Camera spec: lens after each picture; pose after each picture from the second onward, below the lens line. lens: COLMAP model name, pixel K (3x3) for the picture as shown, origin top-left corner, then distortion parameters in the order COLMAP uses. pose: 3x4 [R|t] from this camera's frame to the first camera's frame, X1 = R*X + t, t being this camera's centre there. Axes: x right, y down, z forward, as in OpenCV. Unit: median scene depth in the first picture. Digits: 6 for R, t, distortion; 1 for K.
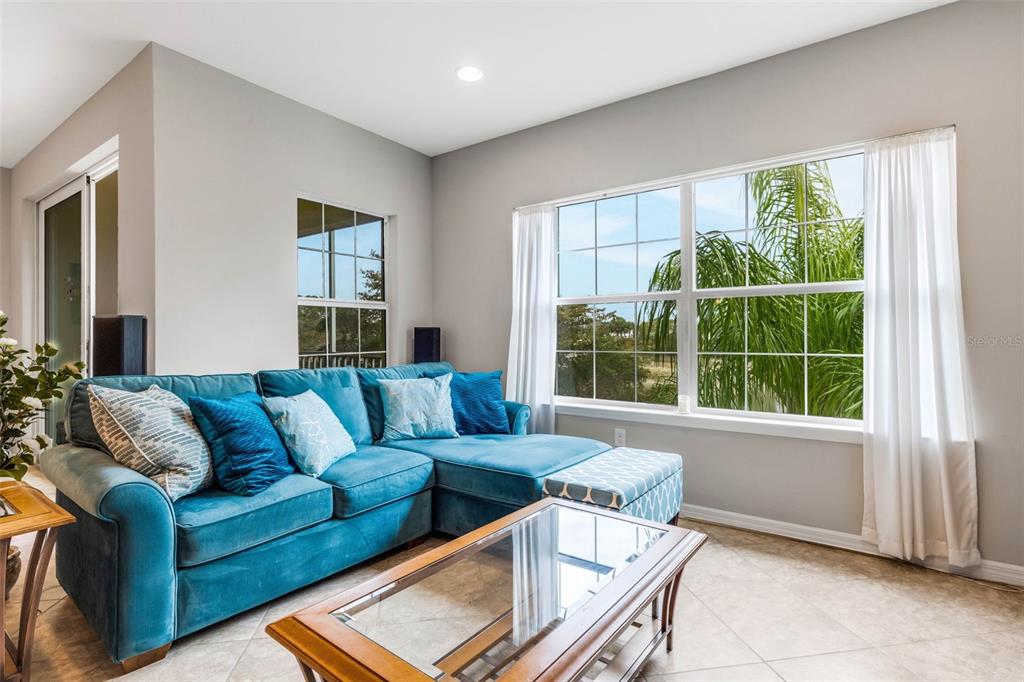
lens RADIAL K [[492.5, 0, 510.0], [0, 492.5, 327.3], [0, 0, 1]] dist [0.000998, -0.000383]
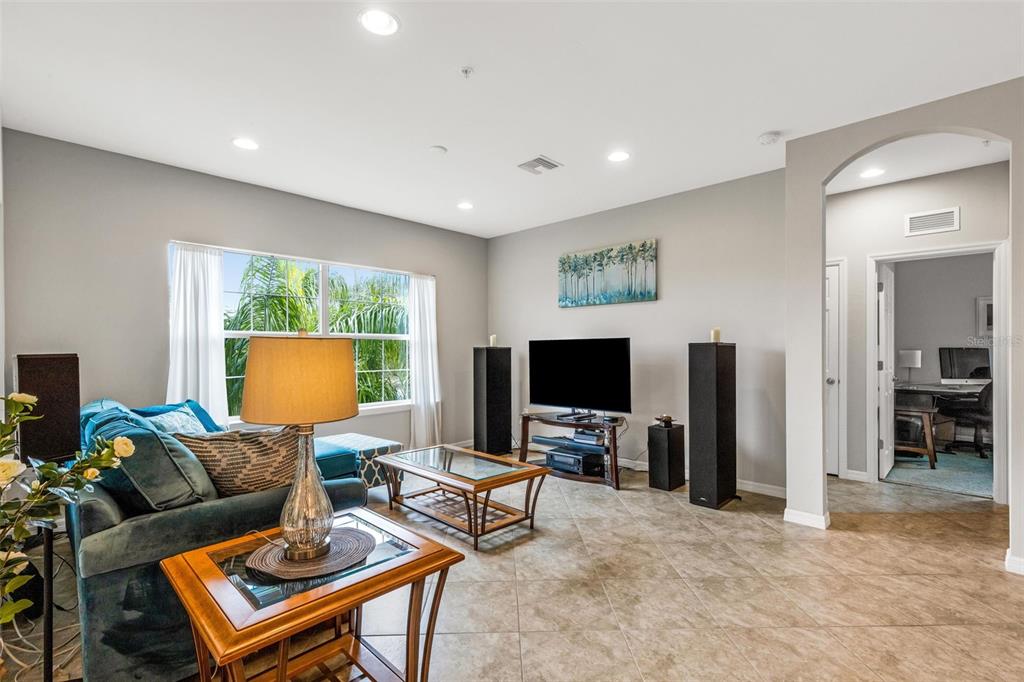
lens RADIAL K [[465.3, 0, 518.6], [0, 465.3, 346.0], [0, 0, 1]] dist [0.008510, -0.000660]
pose [[0.135148, 0.011624, 0.990757, -1.267763], [-0.011353, 0.999884, -0.010182, -0.032391], [-0.990760, -0.009872, 0.135265, 0.237811]]
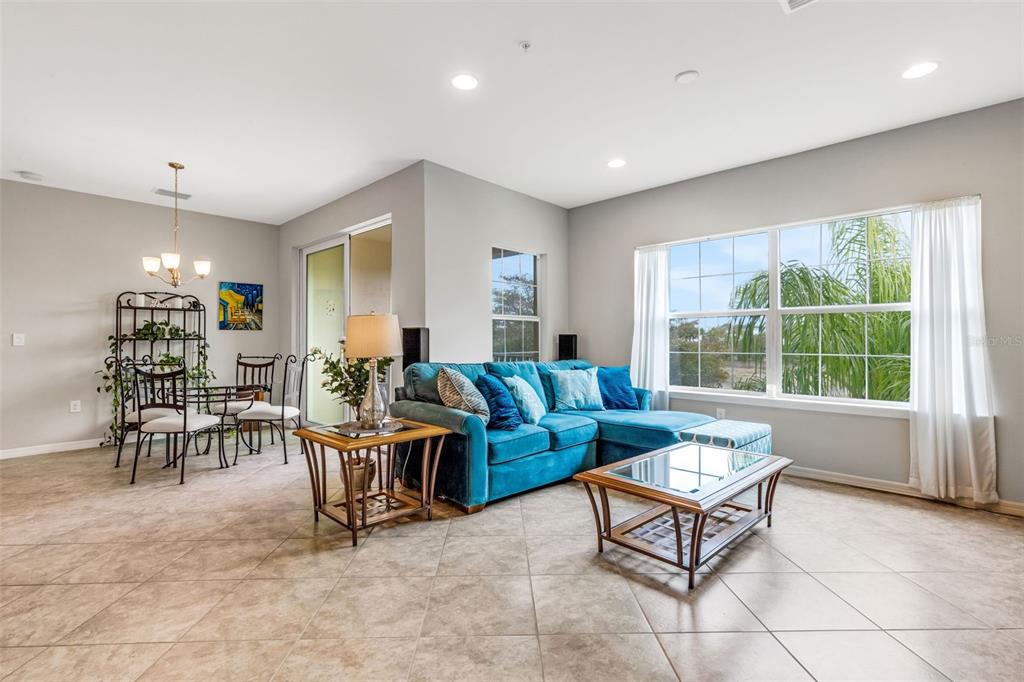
lens RADIAL K [[465.3, 0, 509.7], [0, 465.3, 331.1], [0, 0, 1]] dist [0.008510, -0.000660]
pose [[0.989575, 0.002588, -0.143993, -0.225473], [-0.003085, 0.999990, -0.003229, -0.007158], [0.143984, 0.003639, 0.989573, -0.492755]]
